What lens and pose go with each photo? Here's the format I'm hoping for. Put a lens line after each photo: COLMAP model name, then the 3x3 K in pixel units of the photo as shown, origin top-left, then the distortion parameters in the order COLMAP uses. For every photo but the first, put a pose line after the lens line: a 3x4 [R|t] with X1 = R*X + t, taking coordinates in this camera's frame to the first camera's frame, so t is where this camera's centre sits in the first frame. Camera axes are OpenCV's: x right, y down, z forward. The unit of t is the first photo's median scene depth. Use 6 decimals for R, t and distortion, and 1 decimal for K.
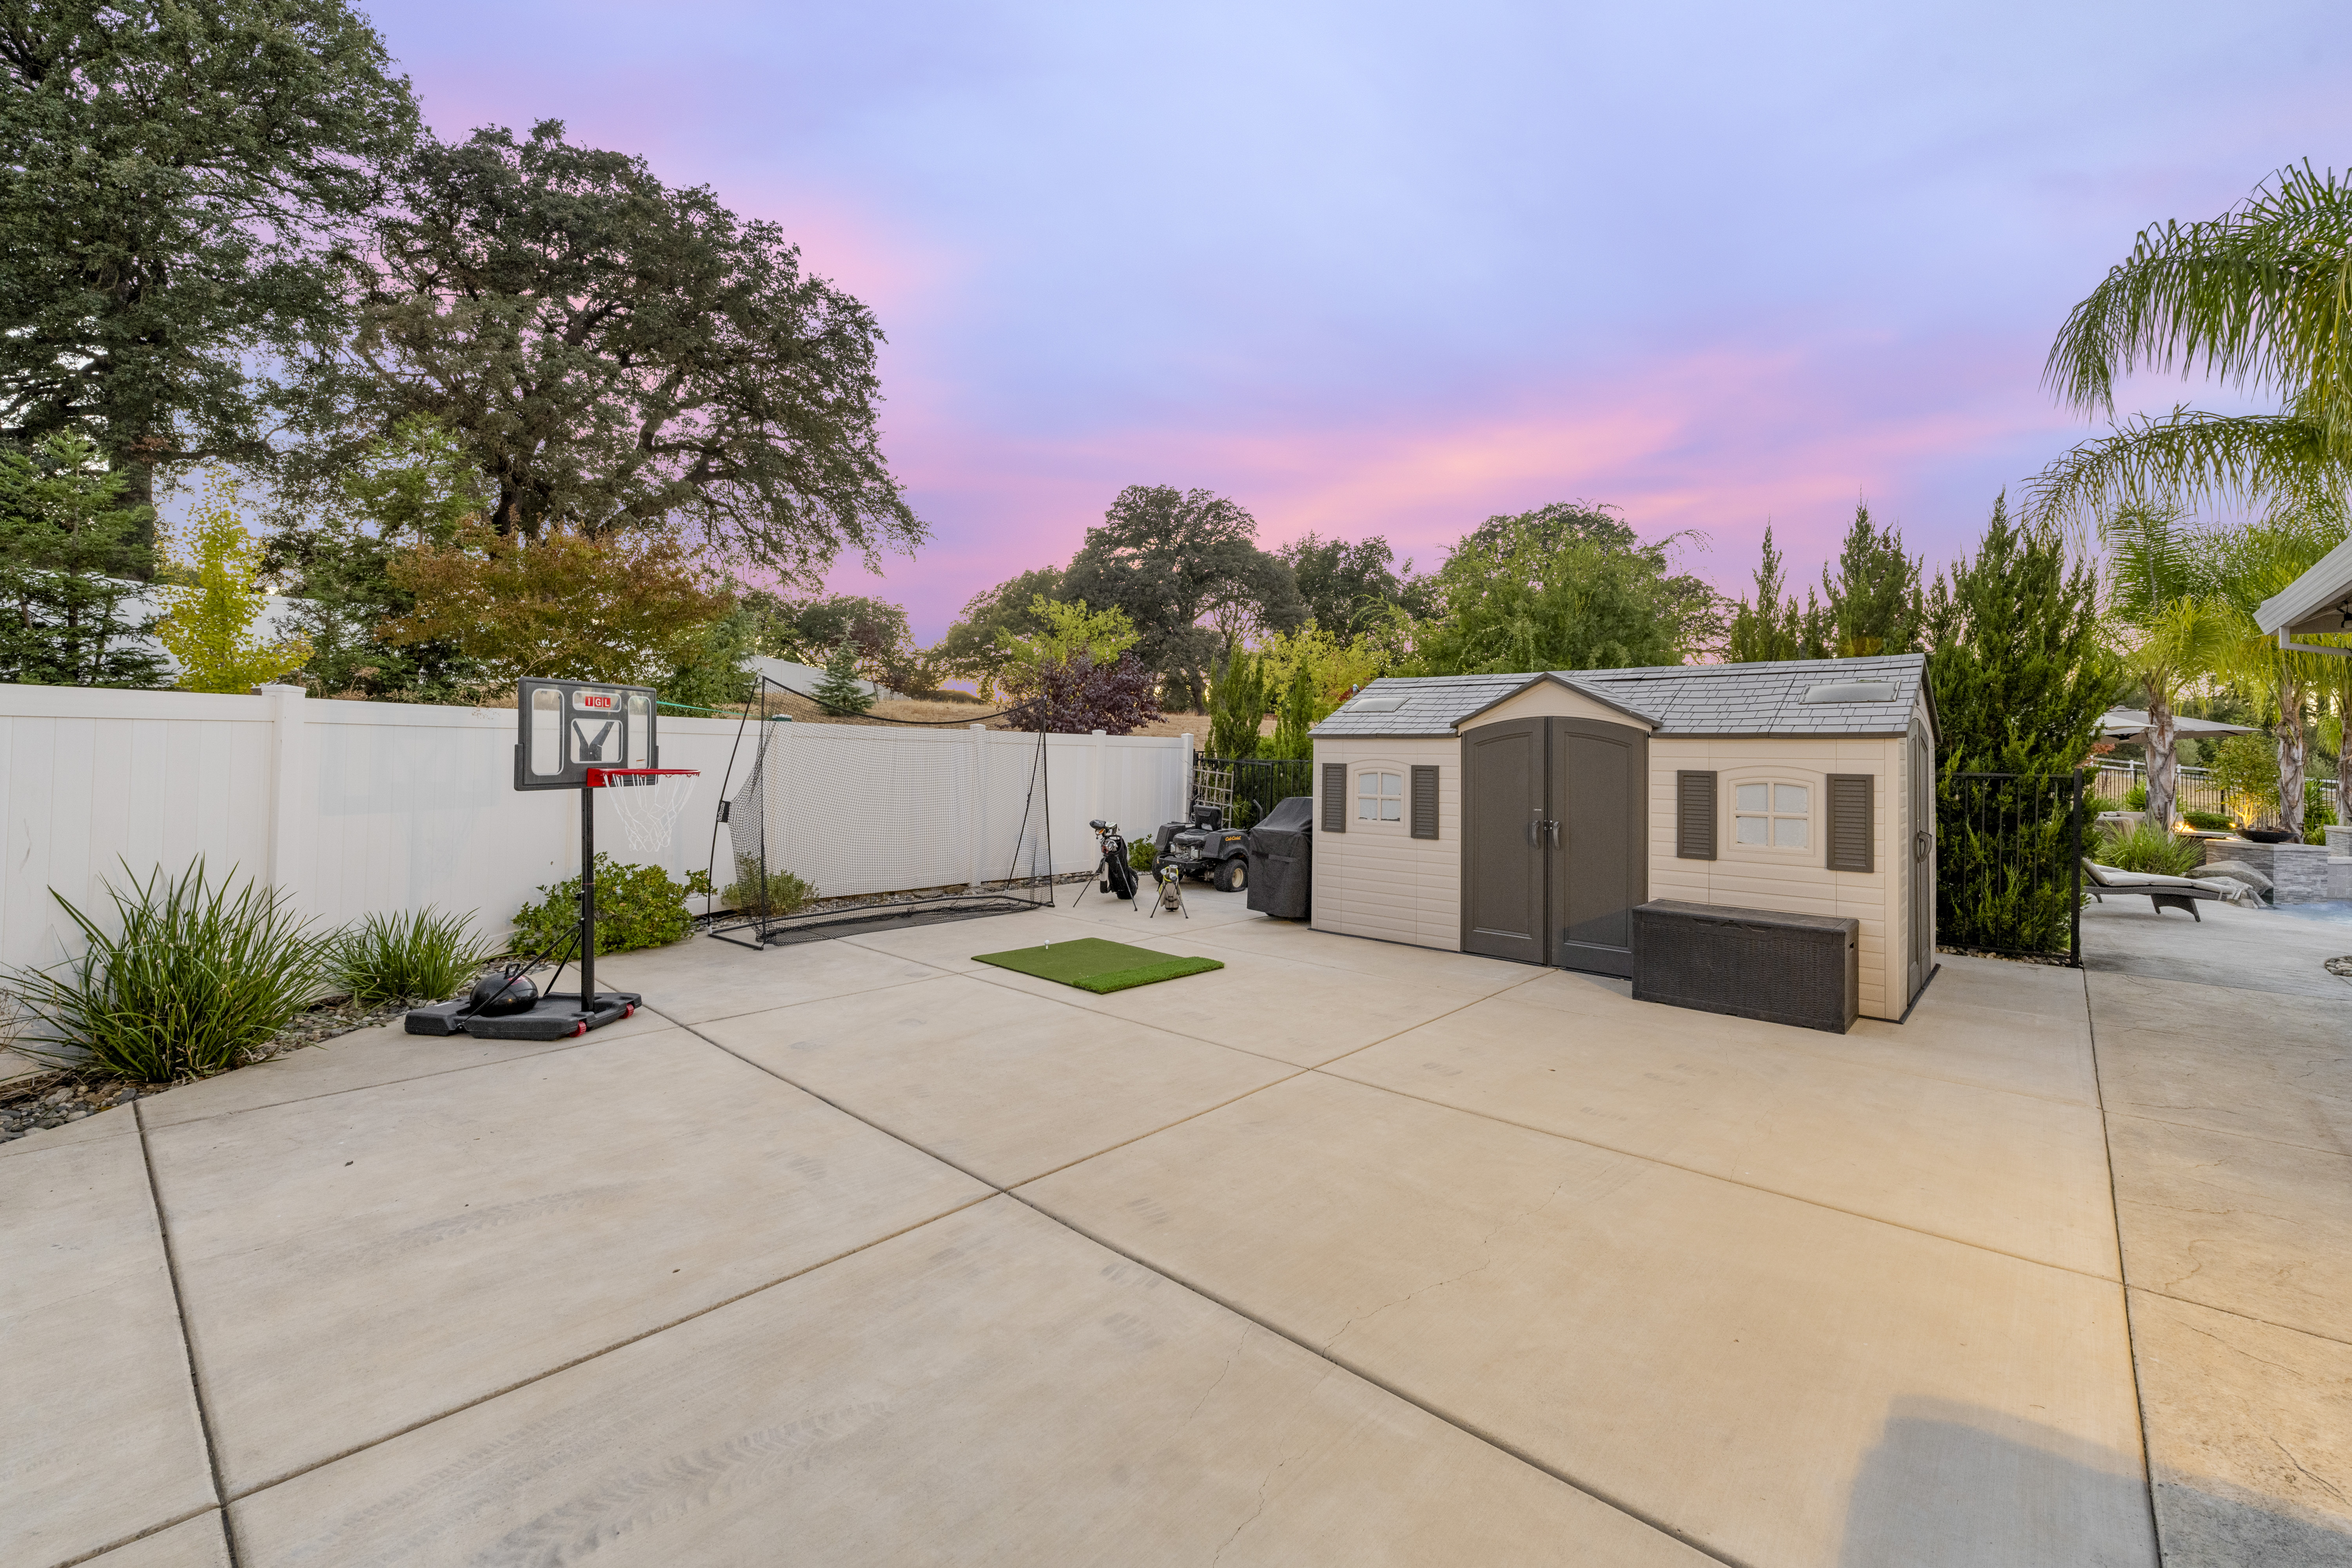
lens RADIAL K [[956.7, 0, 1244.6], [0, 956.7, 756.1], [0, 0, 1]] dist [0.000246, 0.000153]
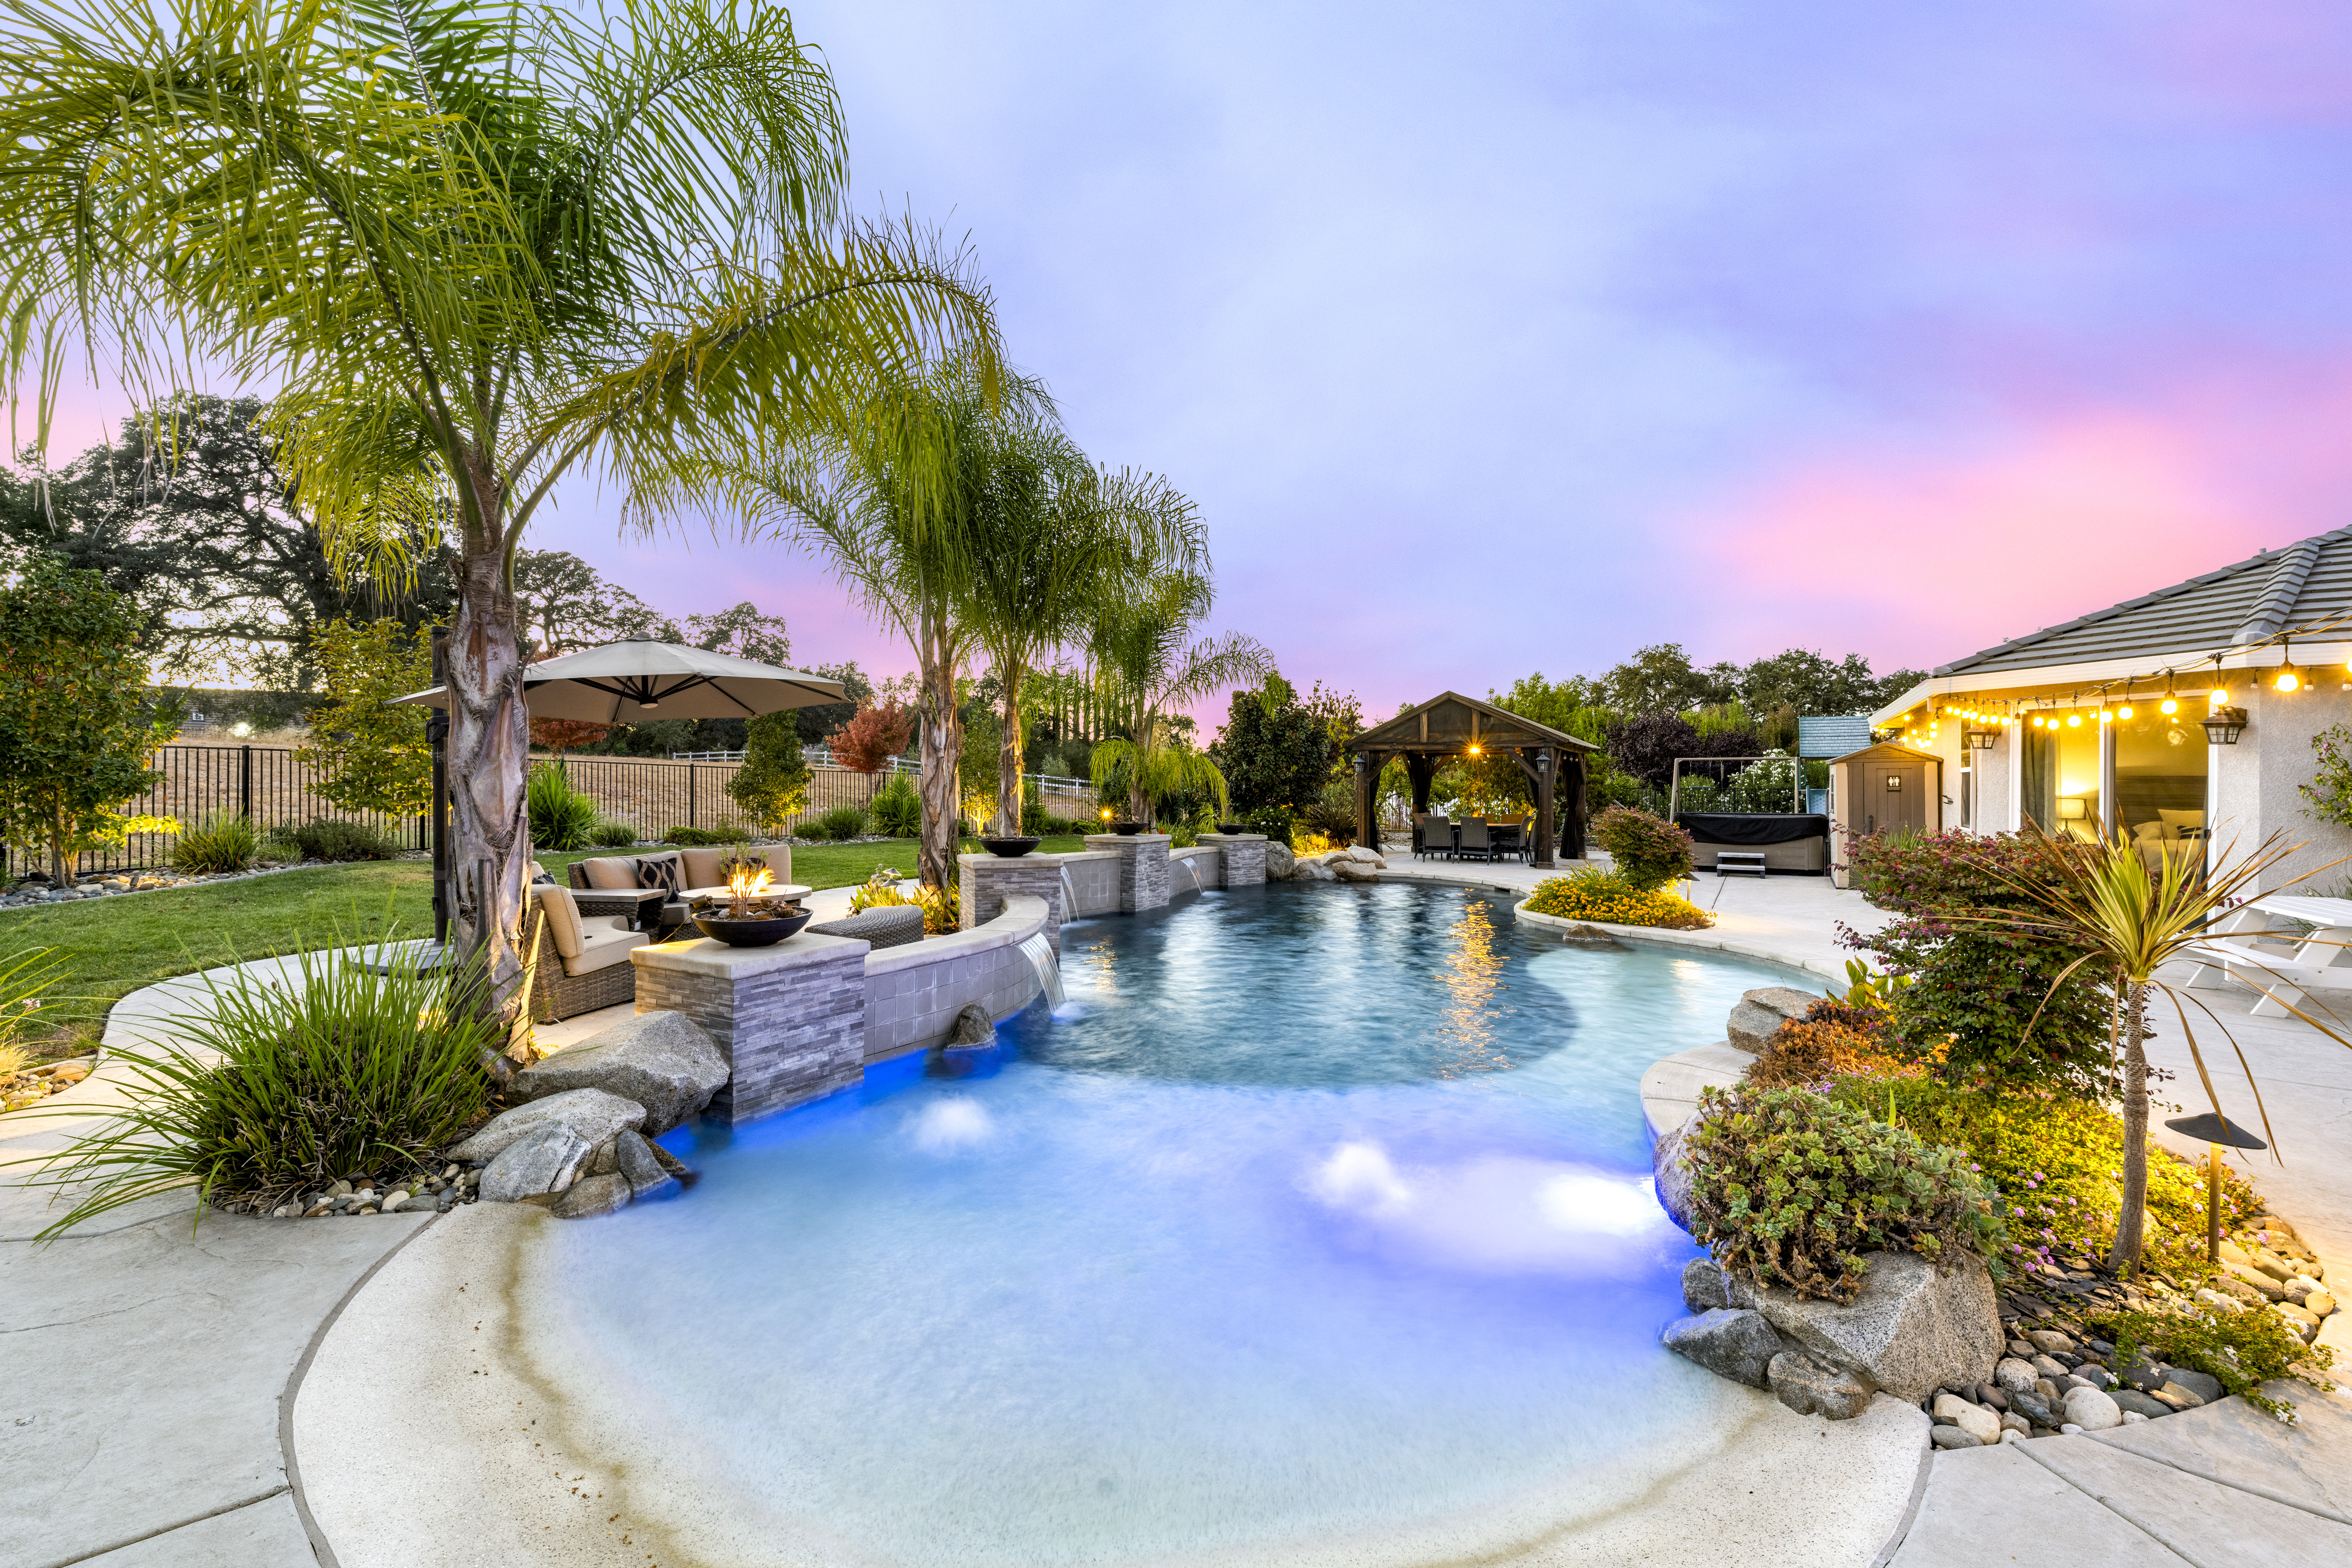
lens RADIAL K [[934.5, 0, 1176.0], [0, 934.5, 784.0], [0, 0, 1]] dist [-0.001147, 0.000058]
pose [[0.586355, -0.024636, 0.809680, 0.177192], [0.010589, 0.999685, 0.022749, 0.003892], [-0.809985, -0.004765, 0.586431, 0.131126]]
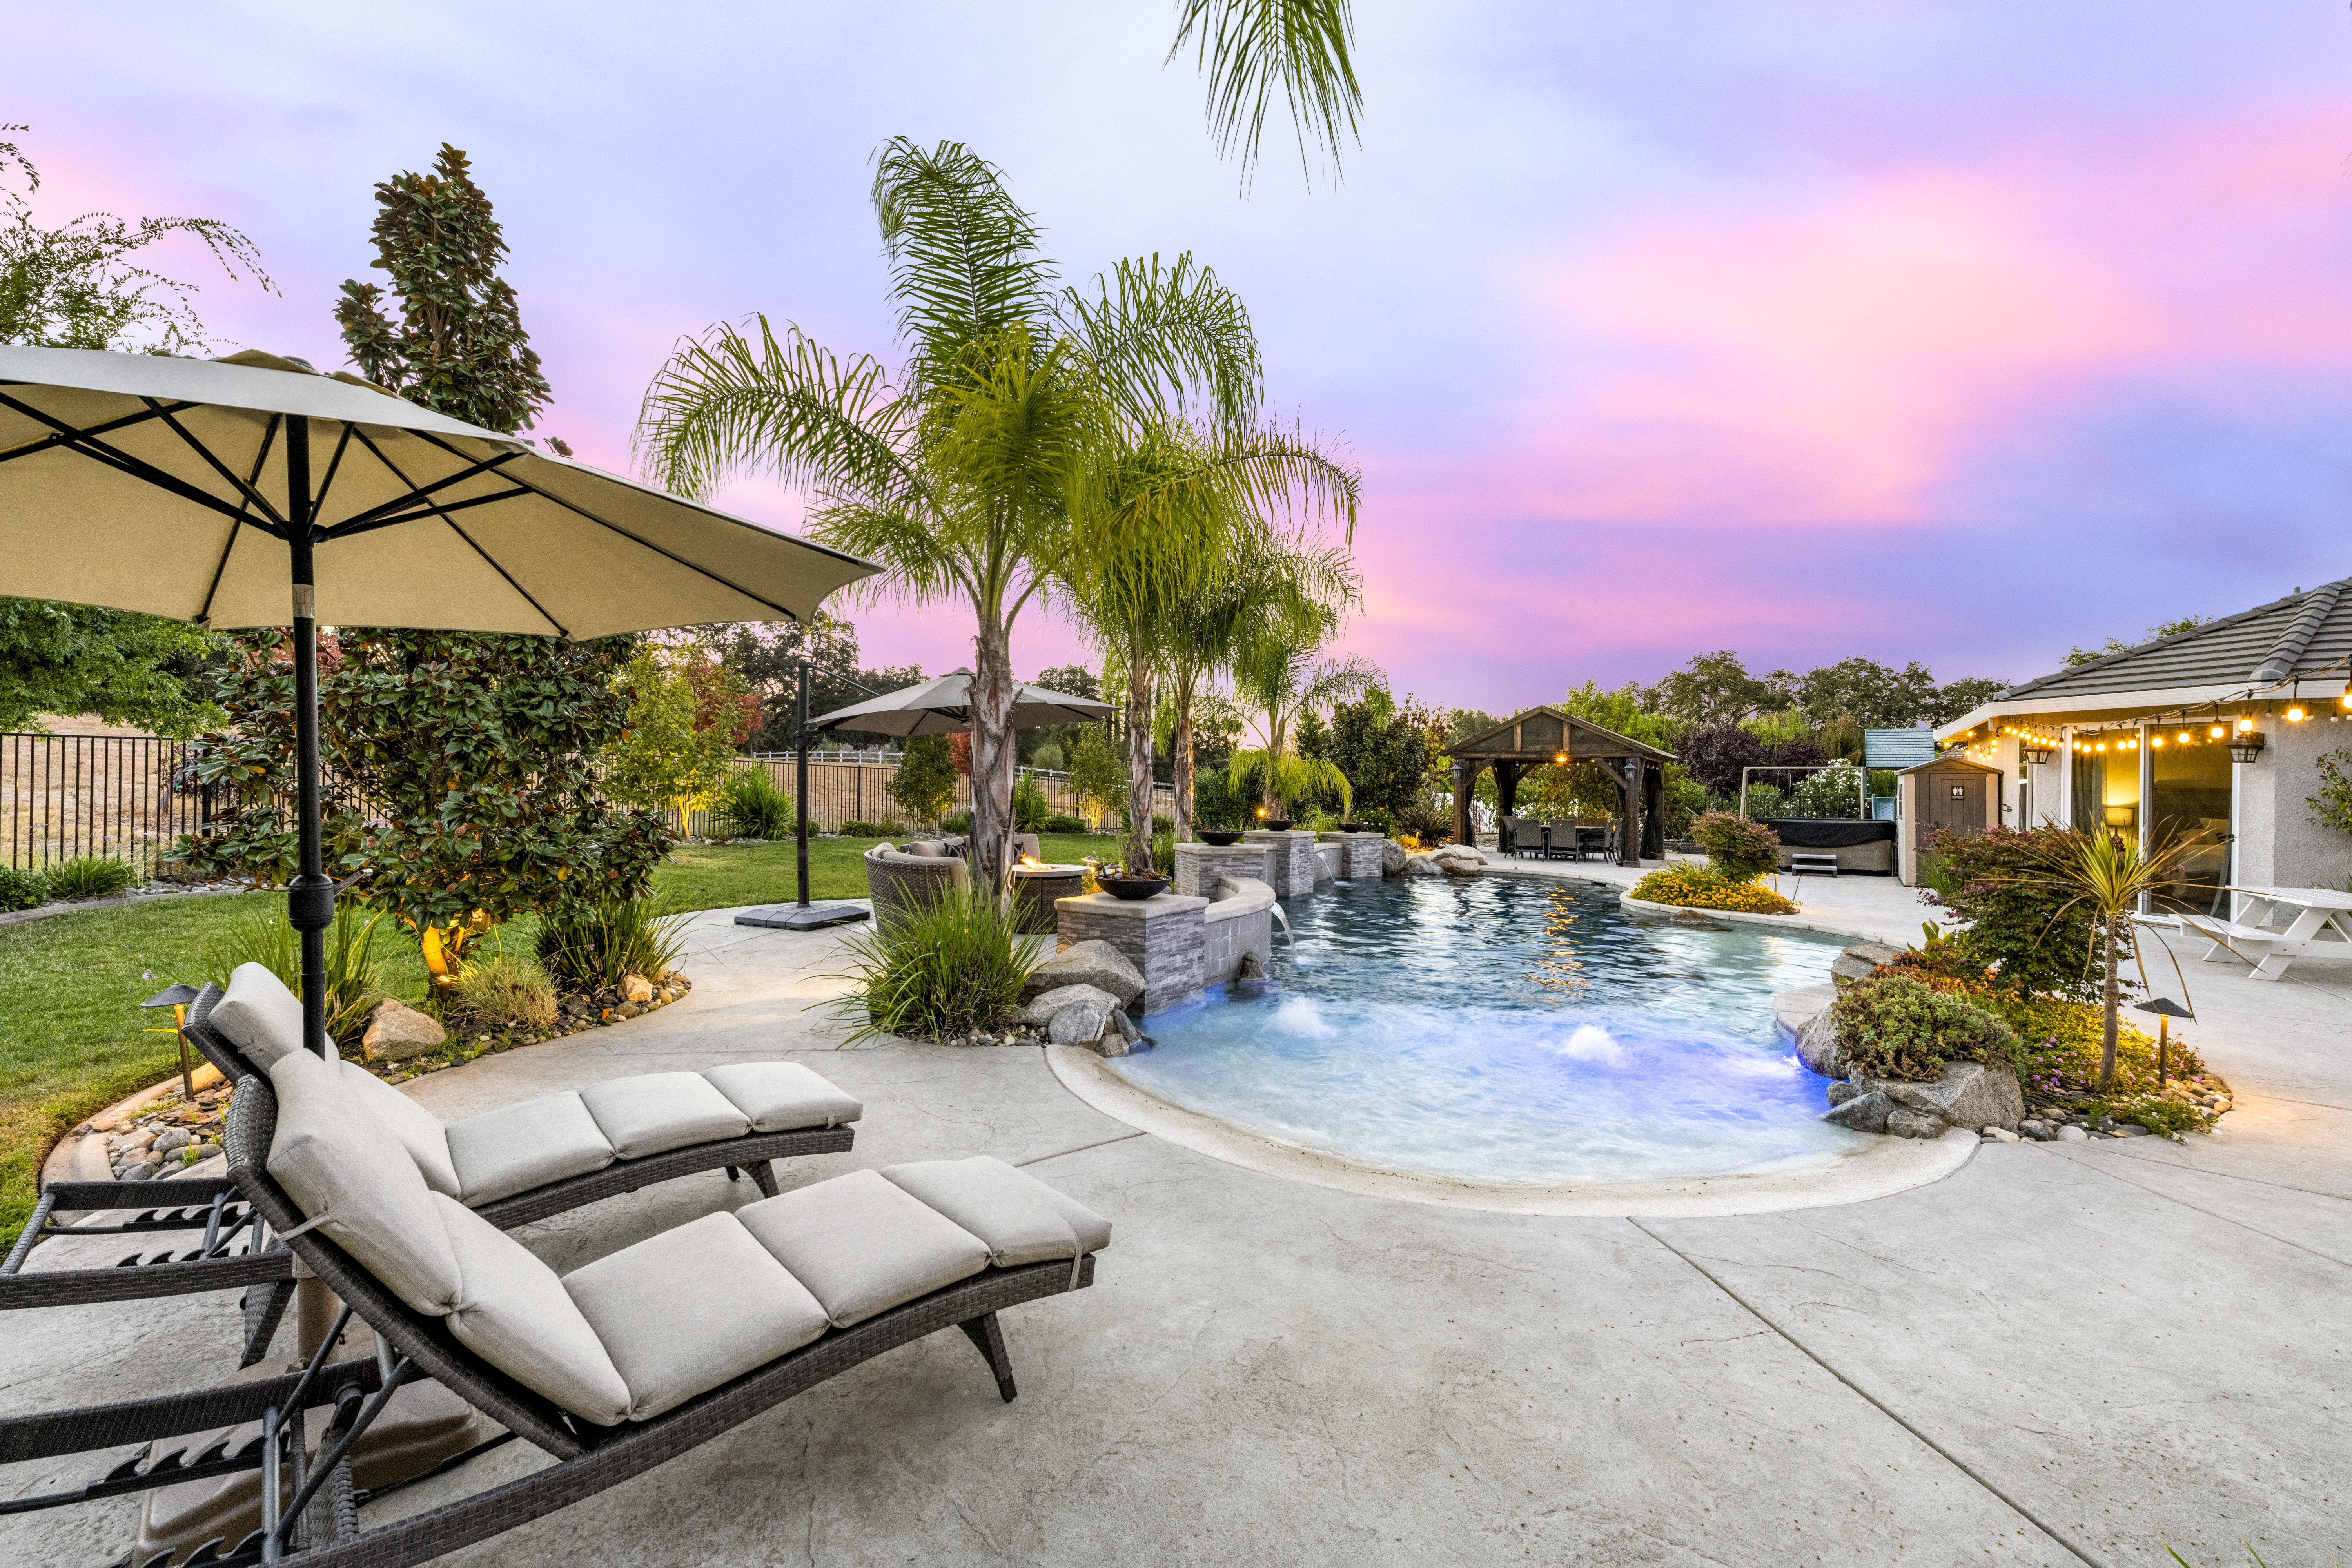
lens RADIAL K [[932.6, 0, 1179.0], [0, 932.6, 780.2], [0, 0, 1]] dist [-0.000910, 0.000199]
pose [[0.618259, -0.014123, 0.785848, 0.135620], [0.002232, 0.999866, 0.016213, 0.002795], [-0.785972, -0.008270, 0.618207, 0.132618]]
